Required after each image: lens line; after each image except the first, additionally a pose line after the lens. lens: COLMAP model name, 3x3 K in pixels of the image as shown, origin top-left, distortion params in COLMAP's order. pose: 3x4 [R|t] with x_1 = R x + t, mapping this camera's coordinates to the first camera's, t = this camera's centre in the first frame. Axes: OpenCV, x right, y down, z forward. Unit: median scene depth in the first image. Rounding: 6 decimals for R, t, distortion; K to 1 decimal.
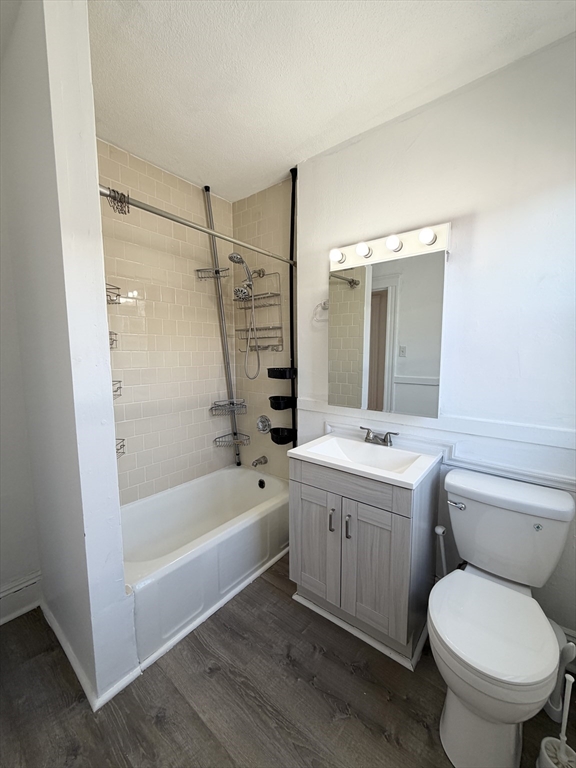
lens RADIAL K [[308.6, 0, 287.8], [0, 308.6, 382.7], [0, 0, 1]] dist [0.003775, -0.000317]
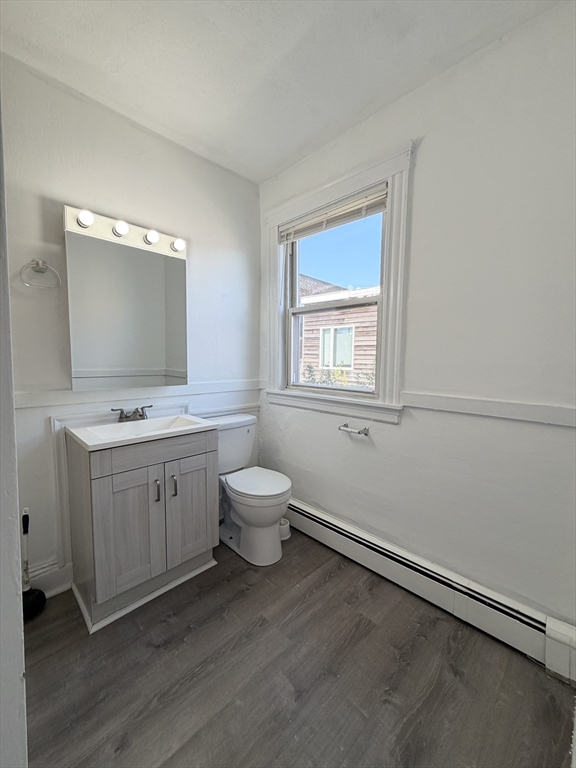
lens RADIAL K [[308.6, 0, 288.3], [0, 308.6, 384.5], [0, 0, 1]] dist [0.003775, -0.000317]
pose [[0.107555, -0.081737, 0.990834, -0.841095], [0.094776, 0.992919, 0.071621, 0.065537], [-0.989671, 0.086204, 0.114540, 0.442666]]
